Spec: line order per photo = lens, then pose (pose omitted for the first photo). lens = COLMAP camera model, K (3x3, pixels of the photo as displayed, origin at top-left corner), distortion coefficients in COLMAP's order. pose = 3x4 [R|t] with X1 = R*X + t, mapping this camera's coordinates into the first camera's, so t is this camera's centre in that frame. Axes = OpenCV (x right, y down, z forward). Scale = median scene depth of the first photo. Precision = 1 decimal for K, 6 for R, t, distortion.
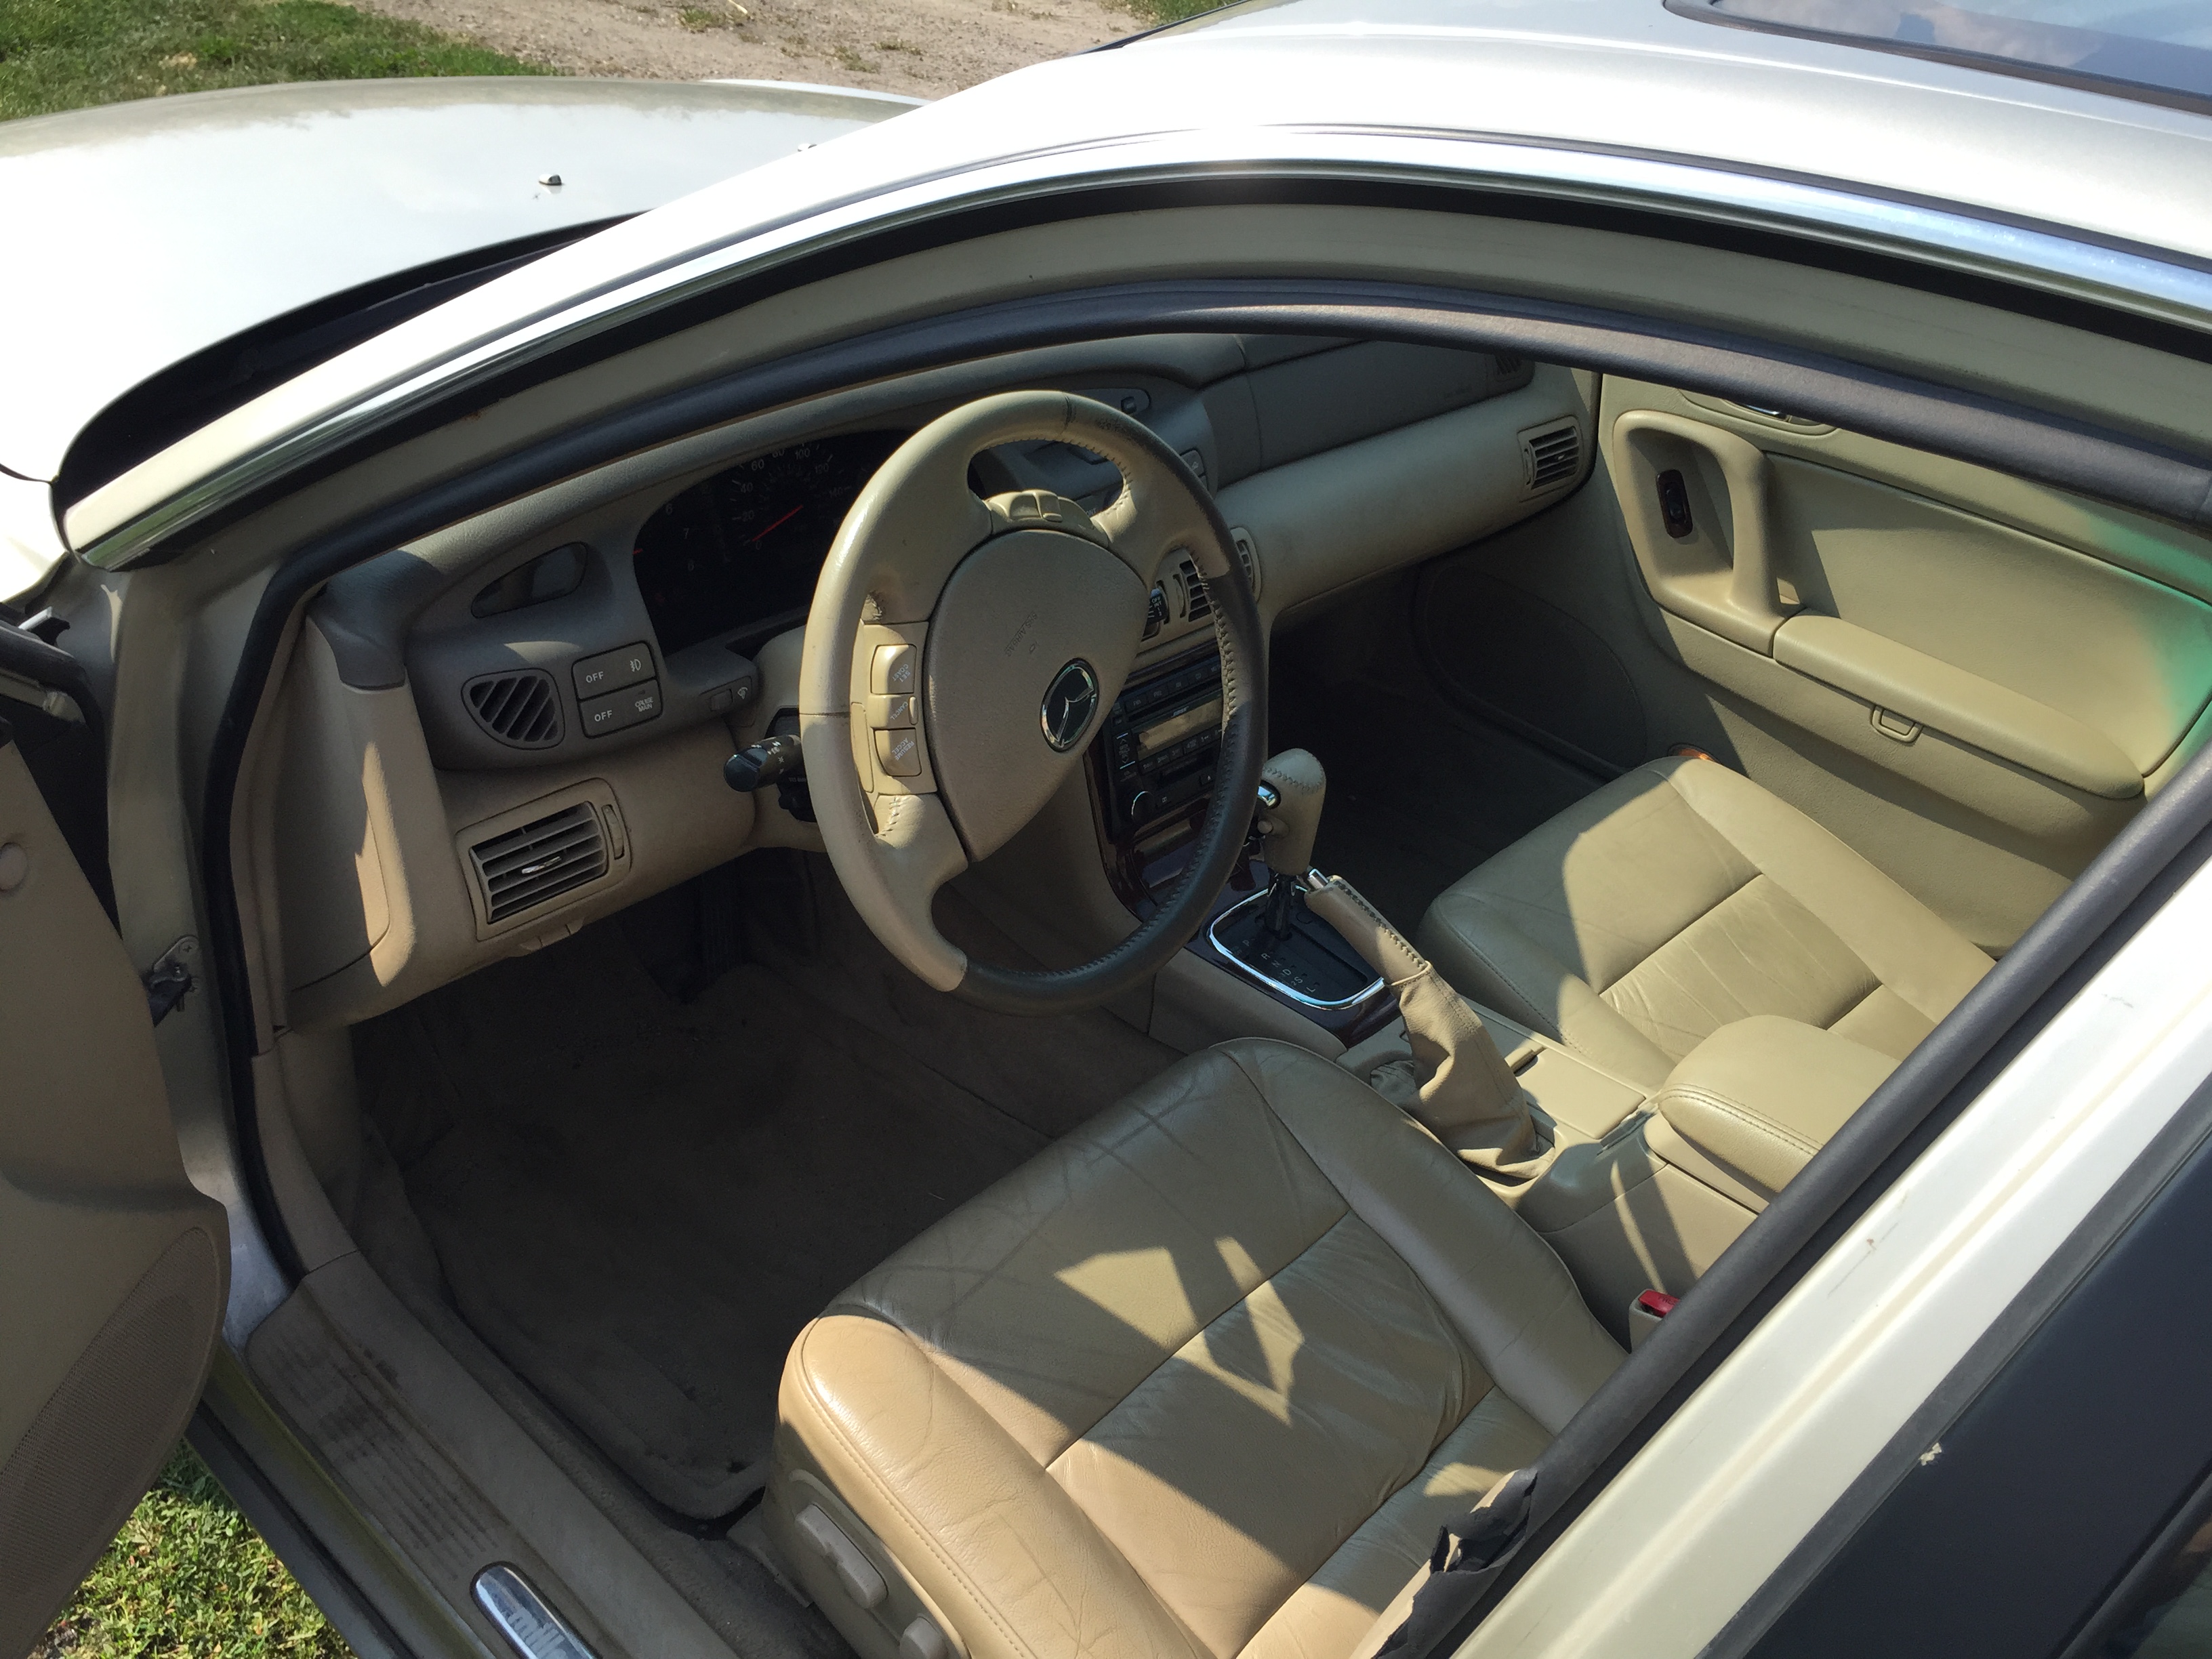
lens RADIAL K [[1966.2, 0, 1106.0], [0, 1966.2, 829.5], [0, 0, 1]] dist [0.083141, 0.001992]
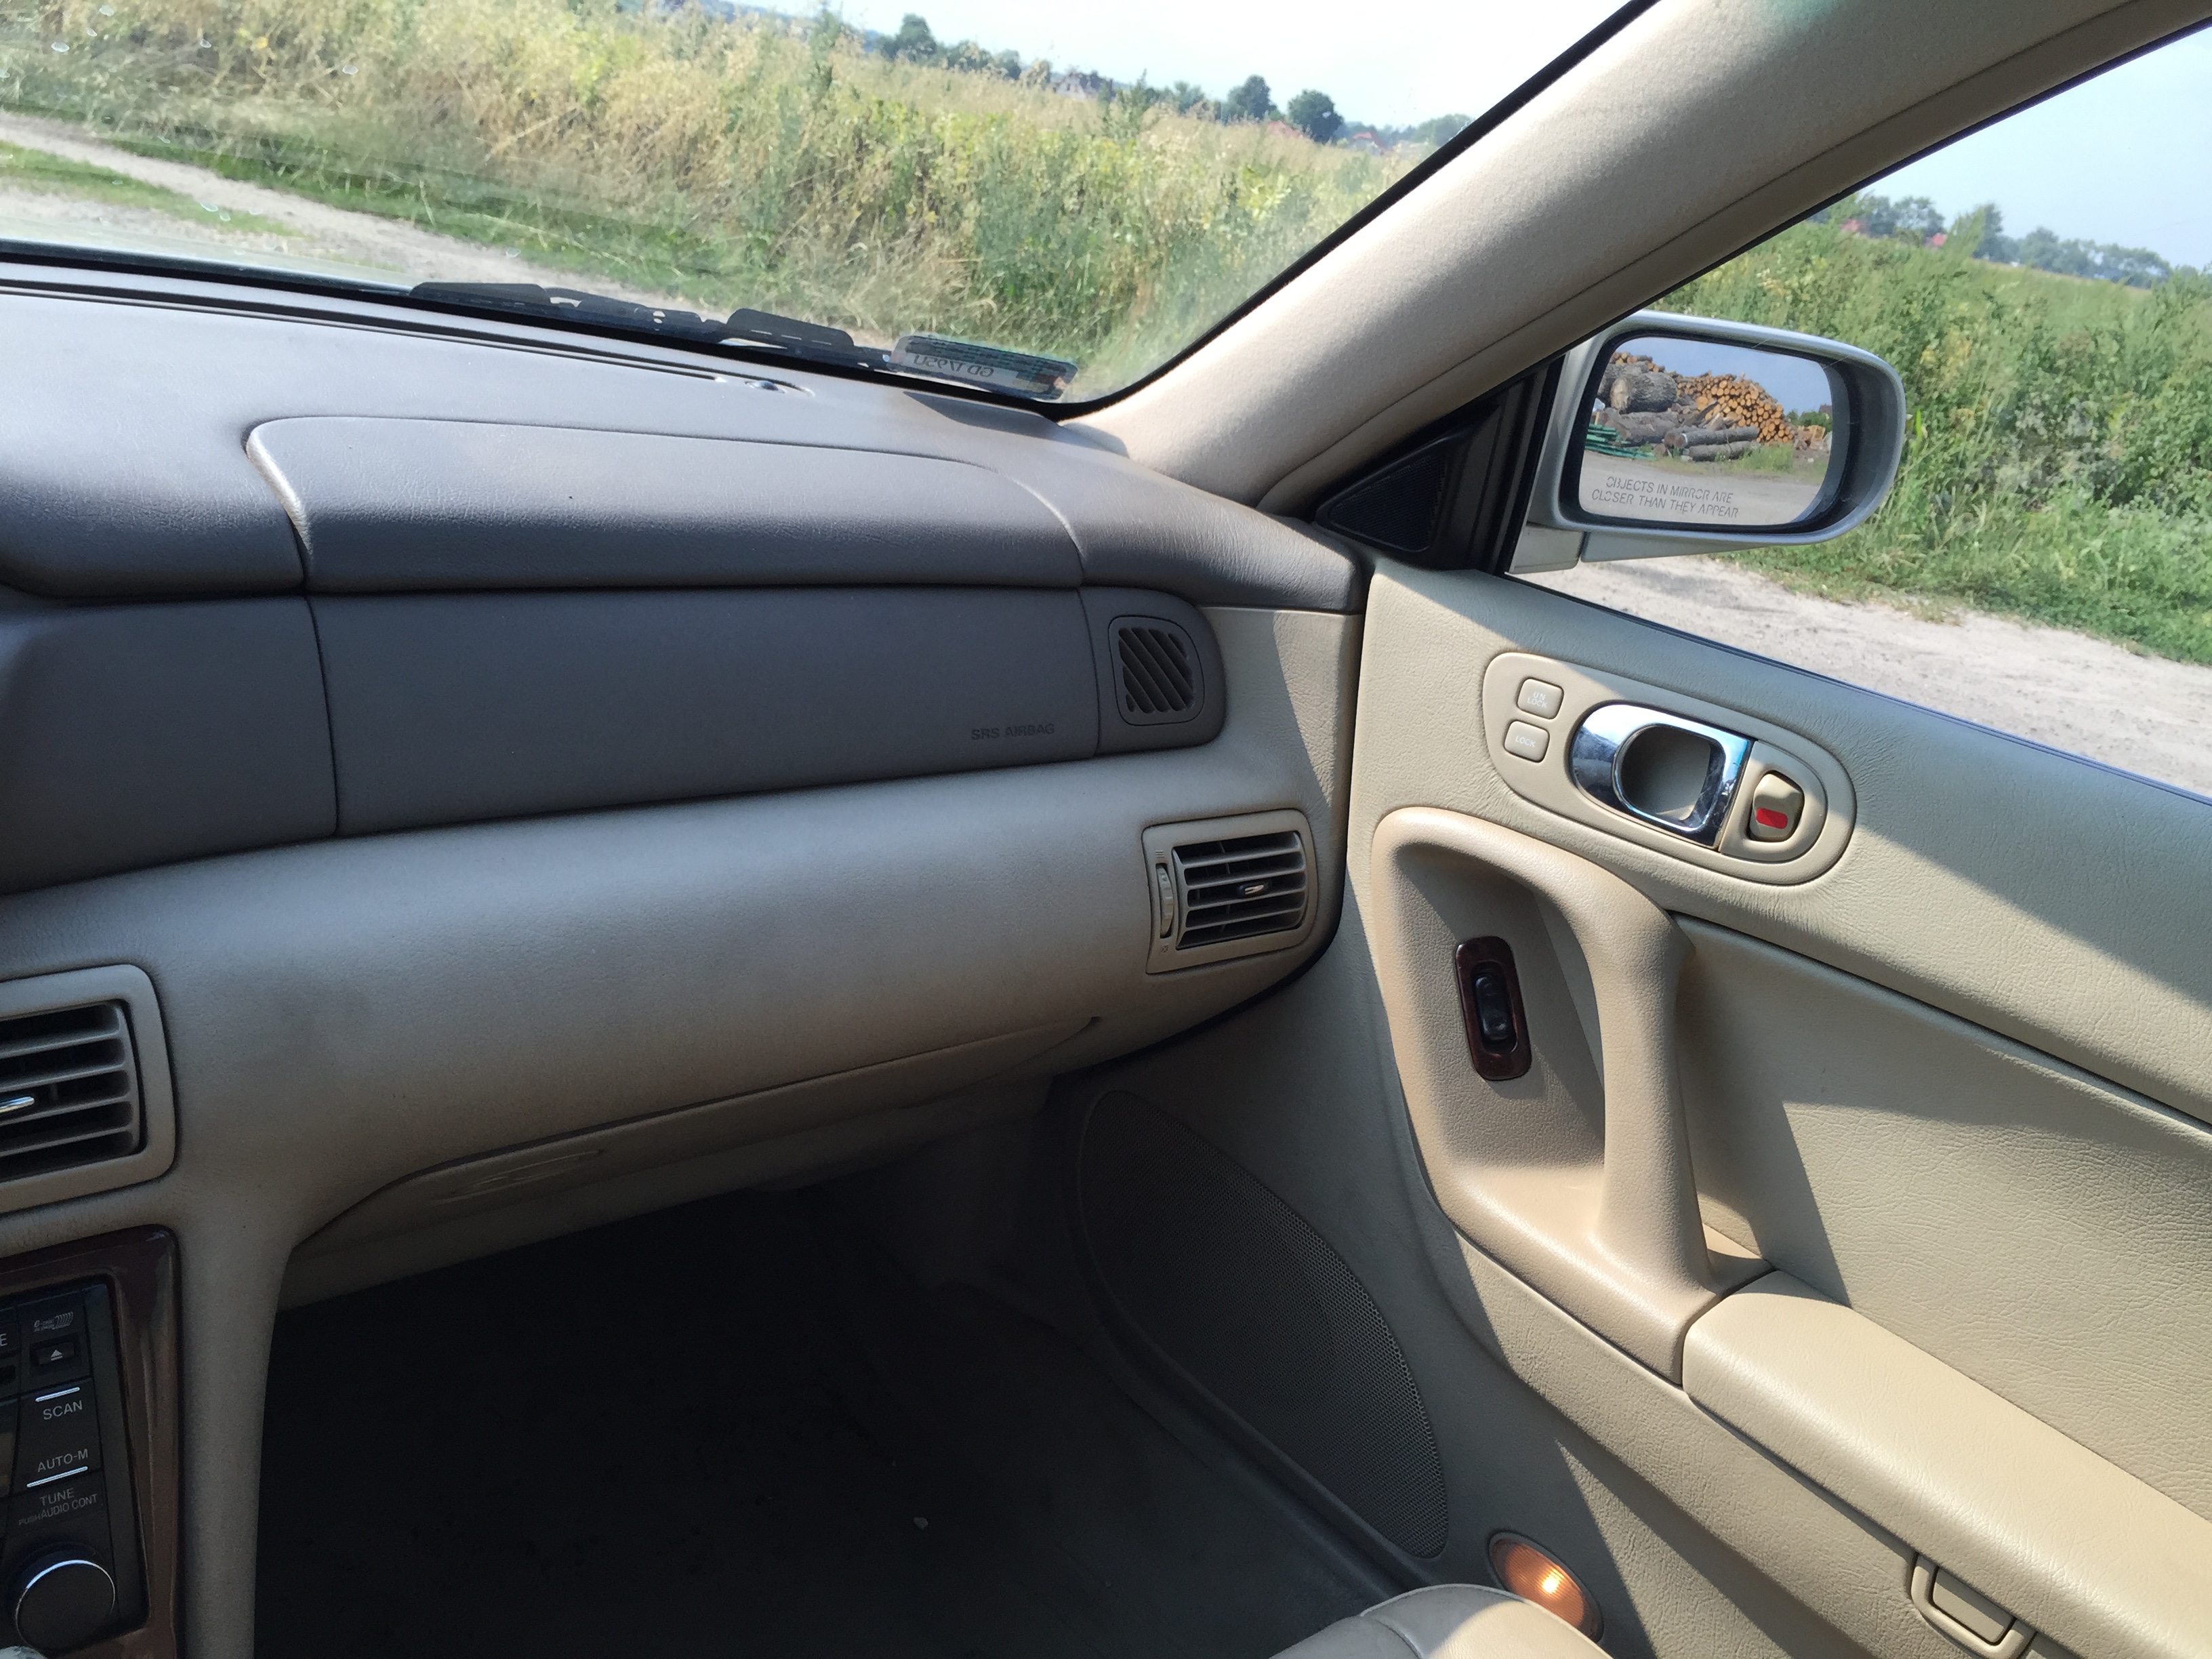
lens RADIAL K [[1898.6, 0, 1106.0], [0, 1898.6, 829.5], [0, 0, 1]] dist [0.006945, 0.004205]
pose [[0.989856, 0.078918, -0.118138, 0.260146], [-0.103697, 0.969731, -0.221063, -0.102988], [0.097116, 0.231071, 0.968078, 0.582776]]
